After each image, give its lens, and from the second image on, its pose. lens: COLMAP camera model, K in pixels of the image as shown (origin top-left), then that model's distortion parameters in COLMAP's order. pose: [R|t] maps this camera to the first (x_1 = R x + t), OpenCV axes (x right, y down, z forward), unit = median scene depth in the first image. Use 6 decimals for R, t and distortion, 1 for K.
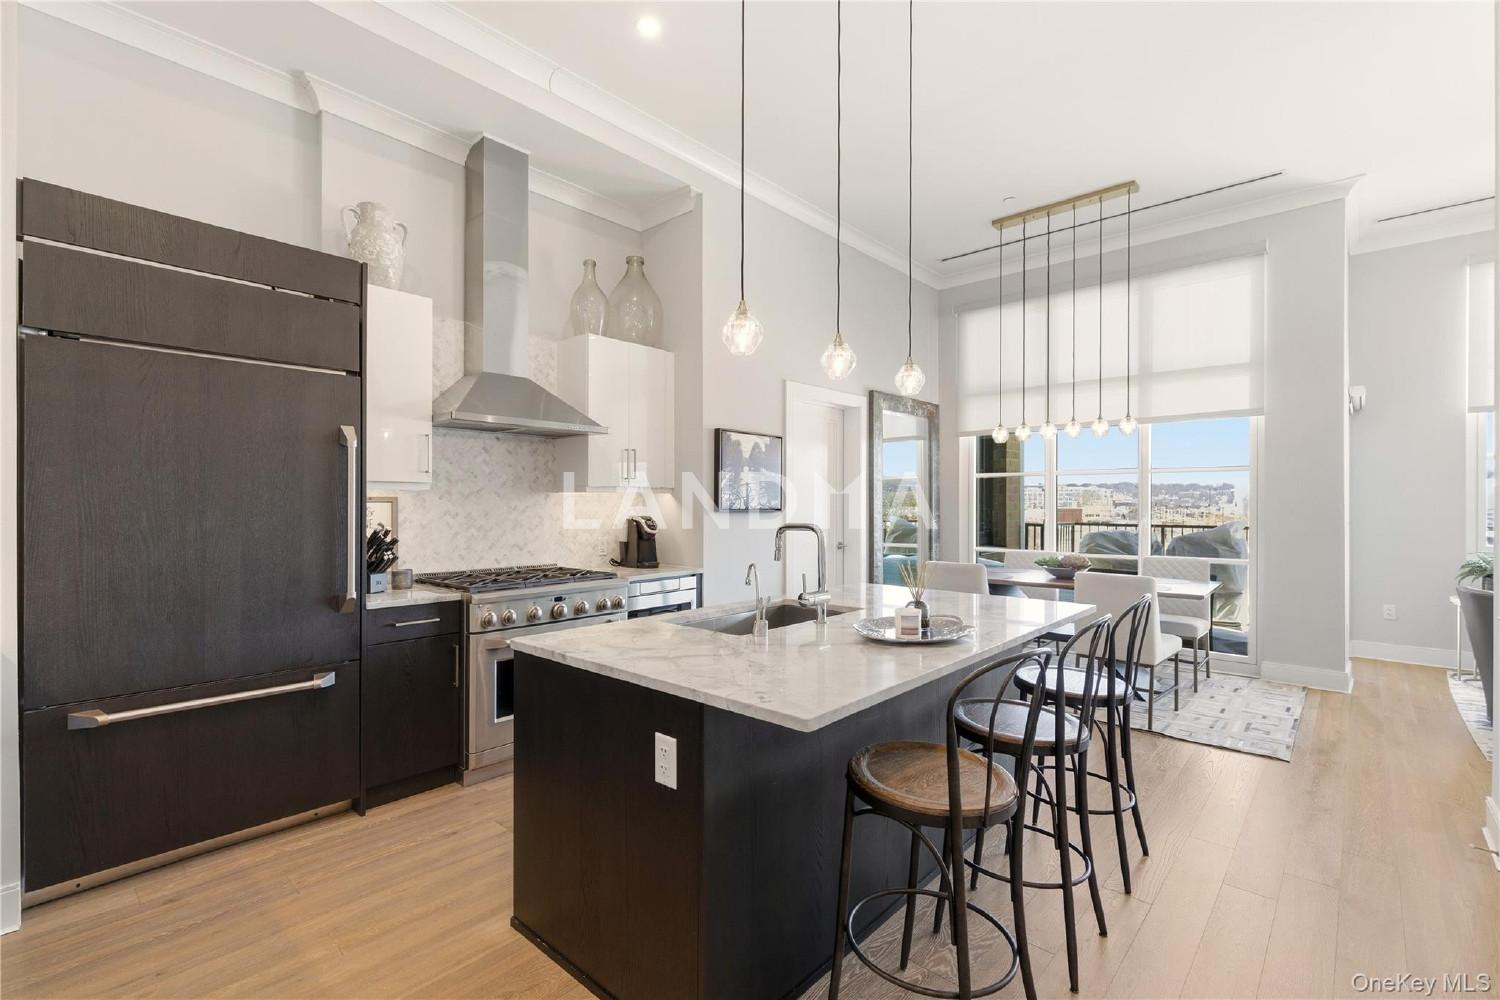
lens RADIAL K [[682.6, 0, 748.2], [0, 682.6, 499.7], [0, 0, 1]] dist [-0.000232, -0.001258]
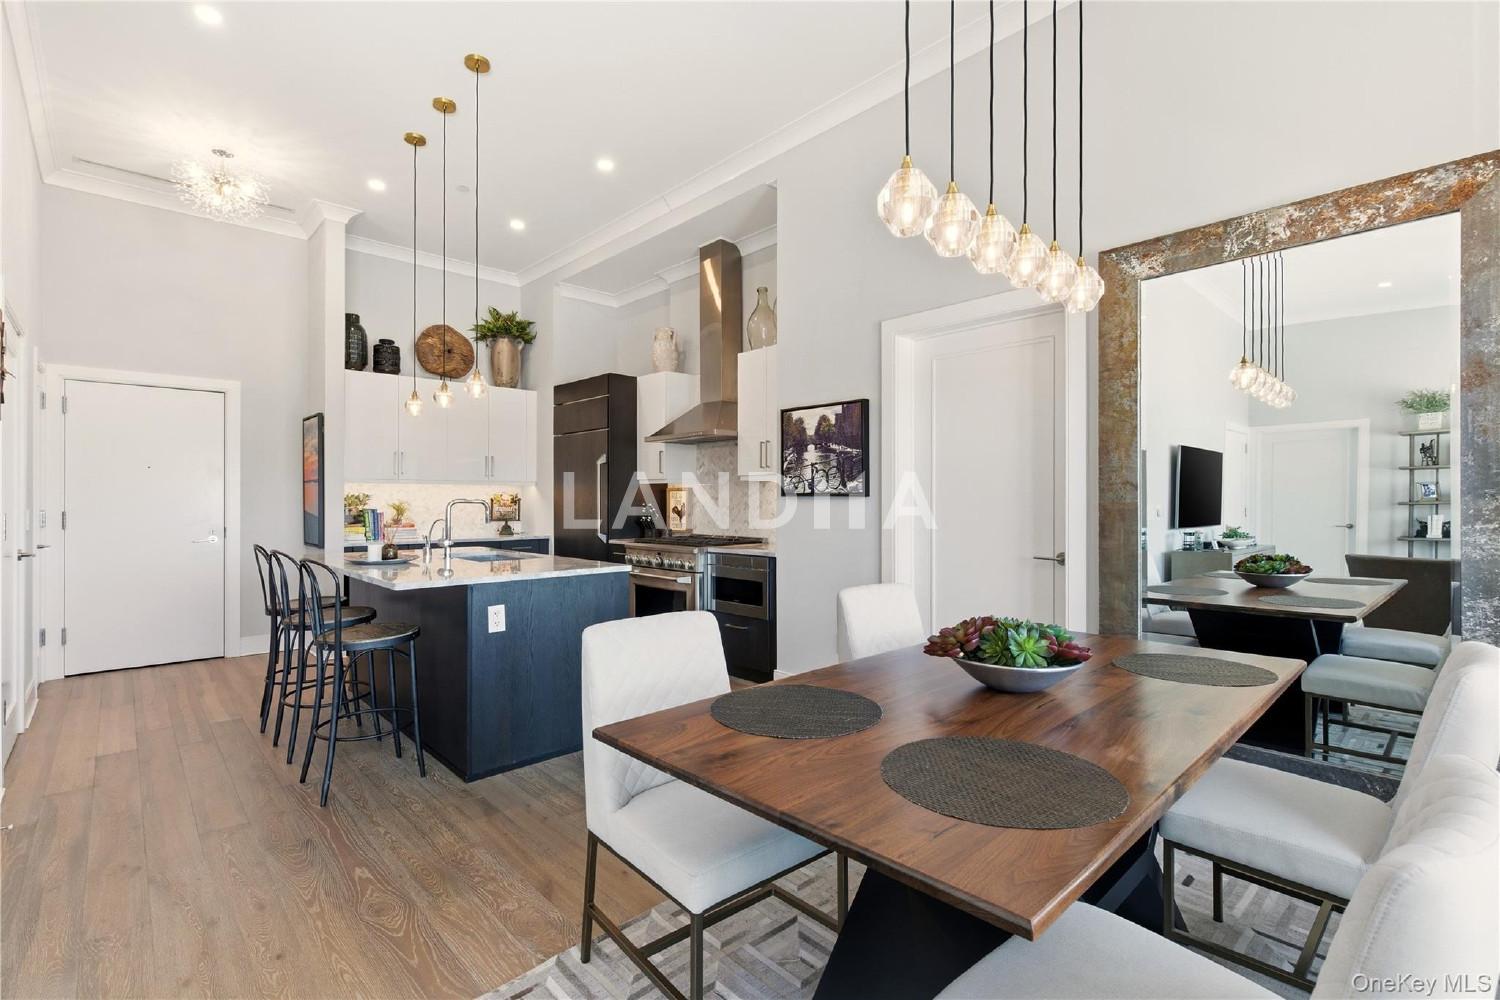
lens RADIAL K [[682.6, 0, 750.4], [0, 682.6, 500.0], [0, 0, 1]] dist [-0.000232, -0.001258]
pose [[-0.094629, -0.003692, -0.995506, 1.029725], [0.005255, 0.999977, -0.004208, 0.030693], [0.995499, -0.005629, -0.094607, 1.157326]]
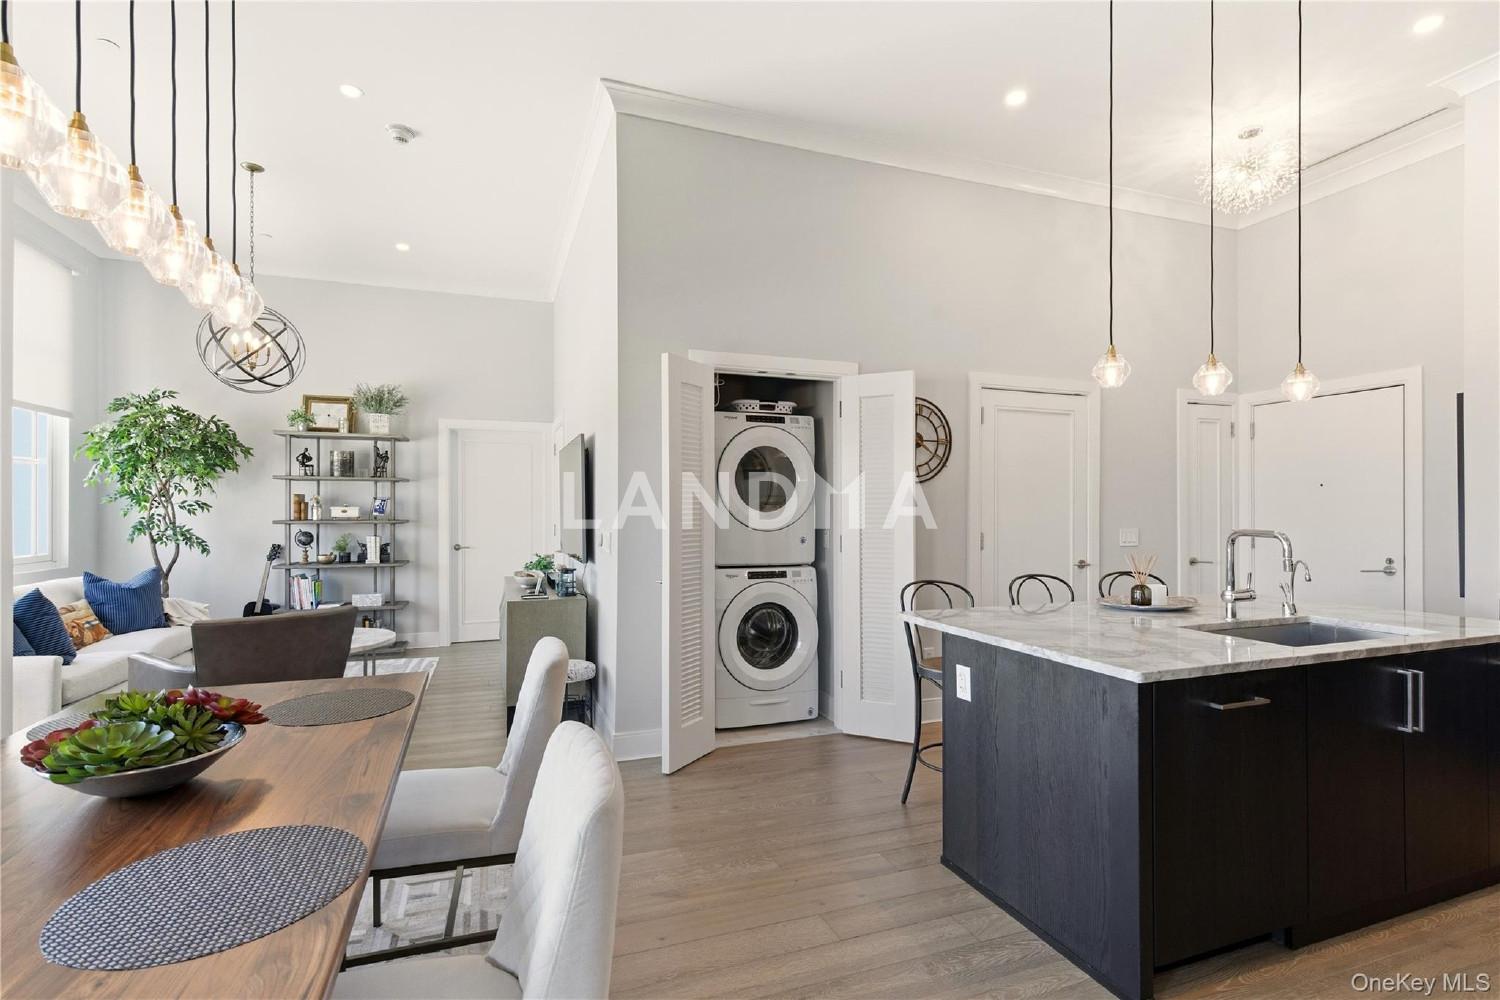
lens RADIAL K [[682.6, 0, 747.0], [0, 682.6, 509.0], [0, 0, 1]] dist [-0.000232, -0.001258]
pose [[-0.879299, 0.001202, 0.476268, 0.165899], [-0.002600, 0.999970, -0.007324, 0.009443], [-0.476262, -0.007678, -0.879270, 1.406992]]
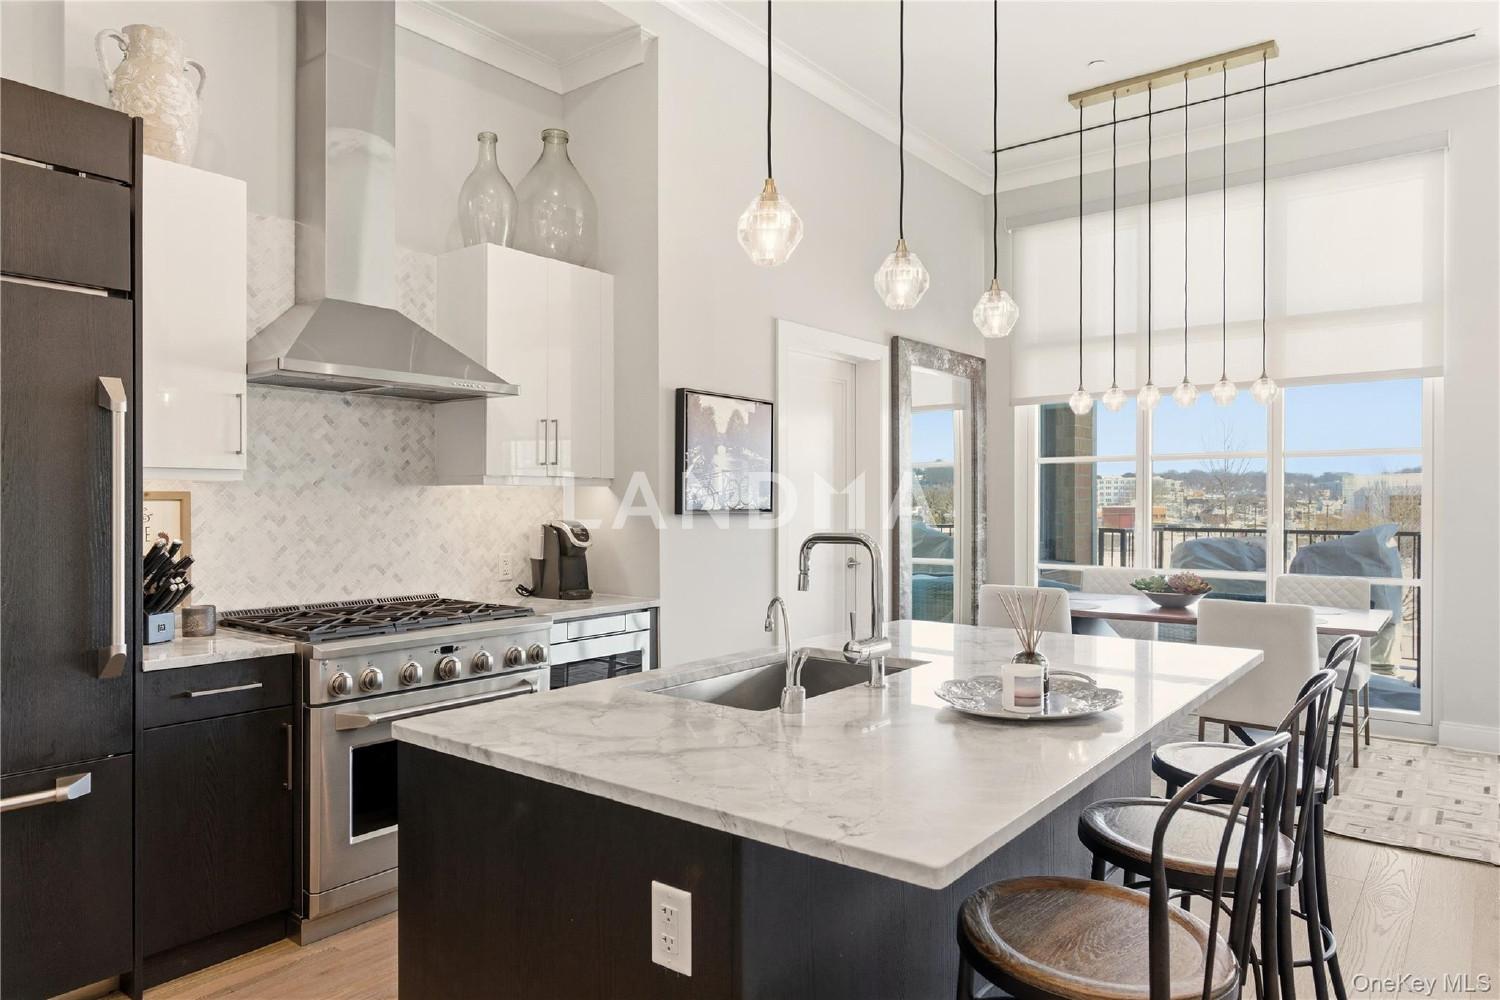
lens RADIAL K [[961.3, 0, 750.0], [0, 961.3, 500.1], [0, 0, 1]] dist [-0.020515, 0.020021]
pose [[0.997782, -0.001534, 0.066548, -0.044216], [0.001234, 0.999989, 0.004545, 0.000083], [-0.066554, -0.004453, 0.997773, 0.062499]]
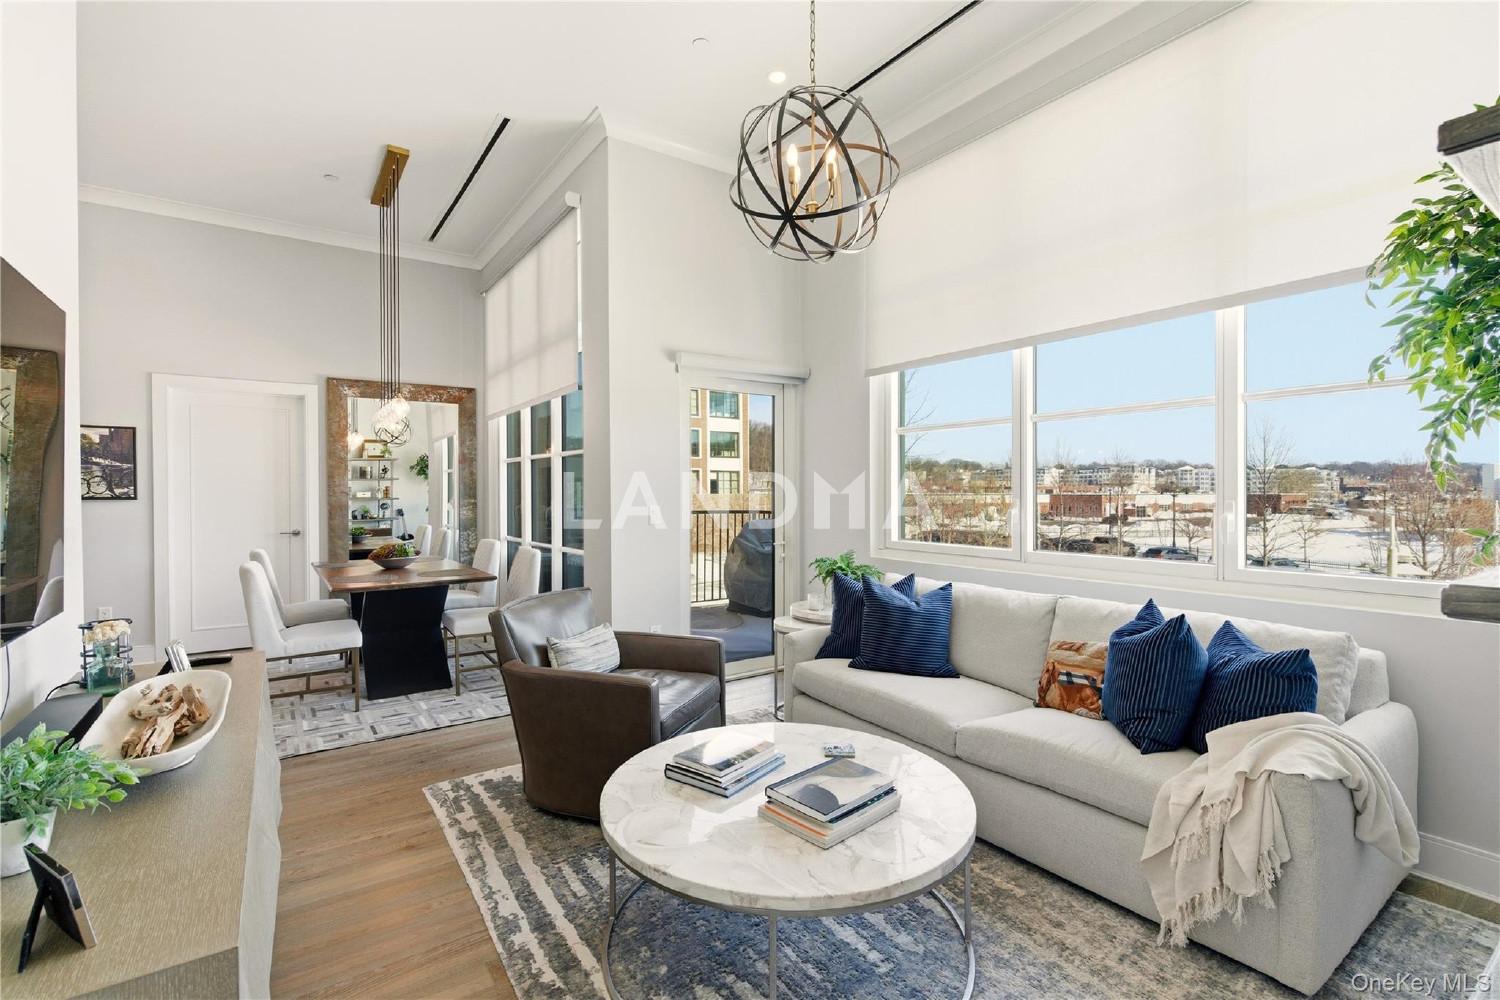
lens RADIAL K [[682.6, 0, 738.2], [0, 682.6, 494.5], [0, 0, 1]] dist [-0.000232, -0.001258]
pose [[0.970537, -0.006279, -0.240869, 1.478692], [0.008466, 0.999932, 0.008044, 0.012328], [0.240802, -0.009846, 0.970524, 0.246584]]
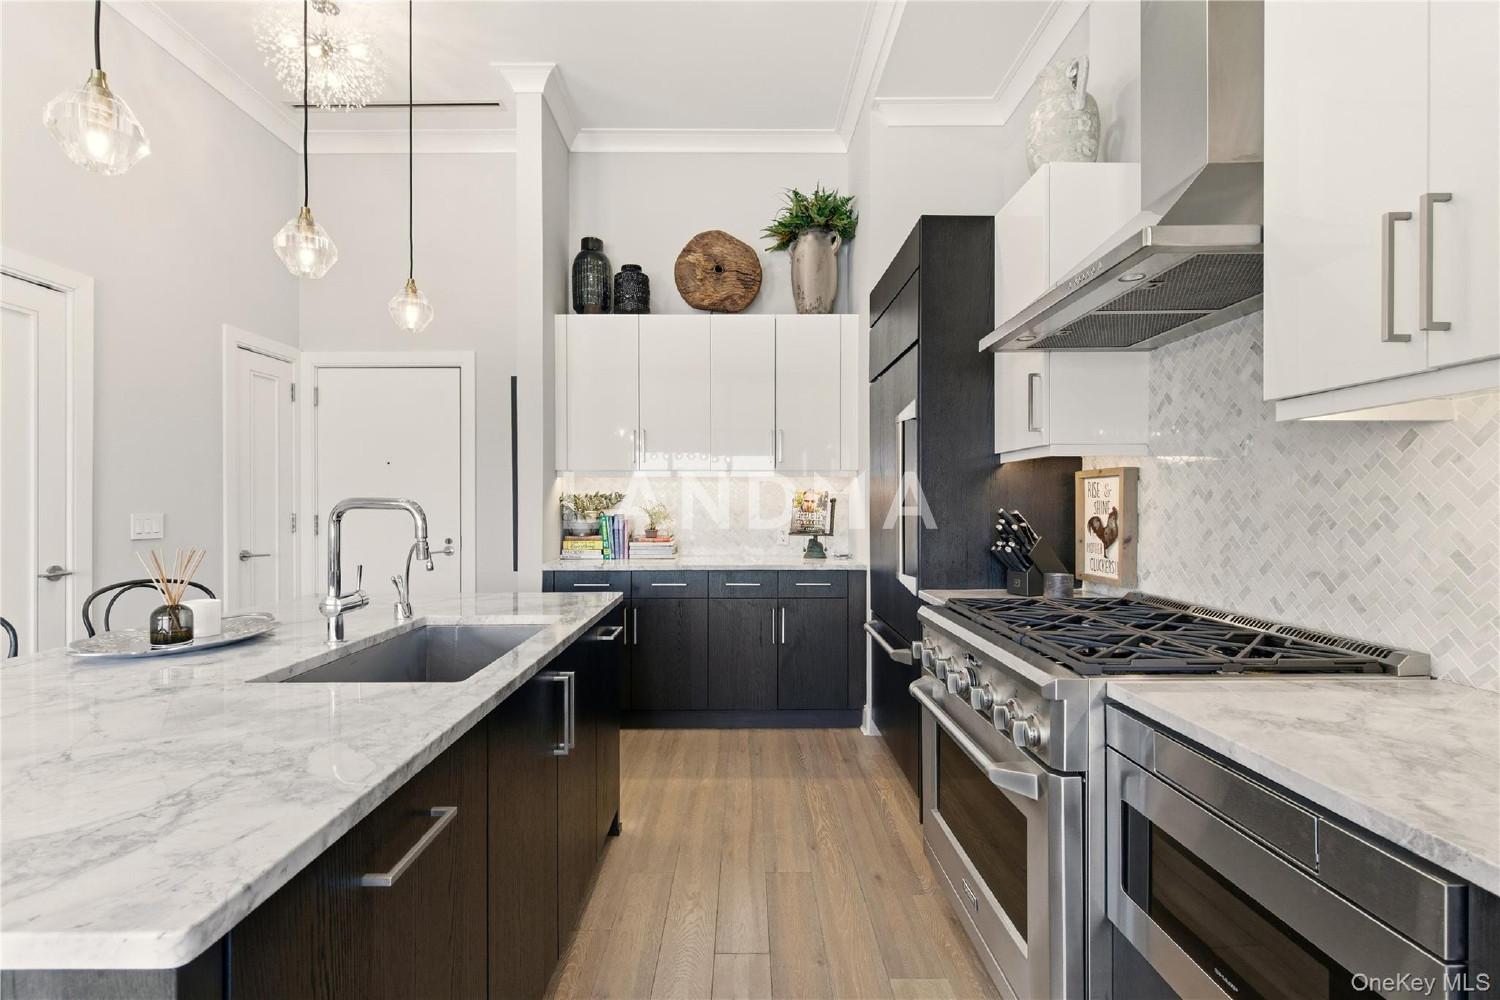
lens RADIAL K [[682.6, 0, 740.6], [0, 682.6, 504.8], [0, 0, 1]] dist [-0.000232, -0.001258]
pose [[-0.746031, 0.000944, -0.665910, 0.160375], [0.003474, 0.999991, -0.002474, 0.027979], [0.665902, -0.004160, -0.746028, 1.088966]]
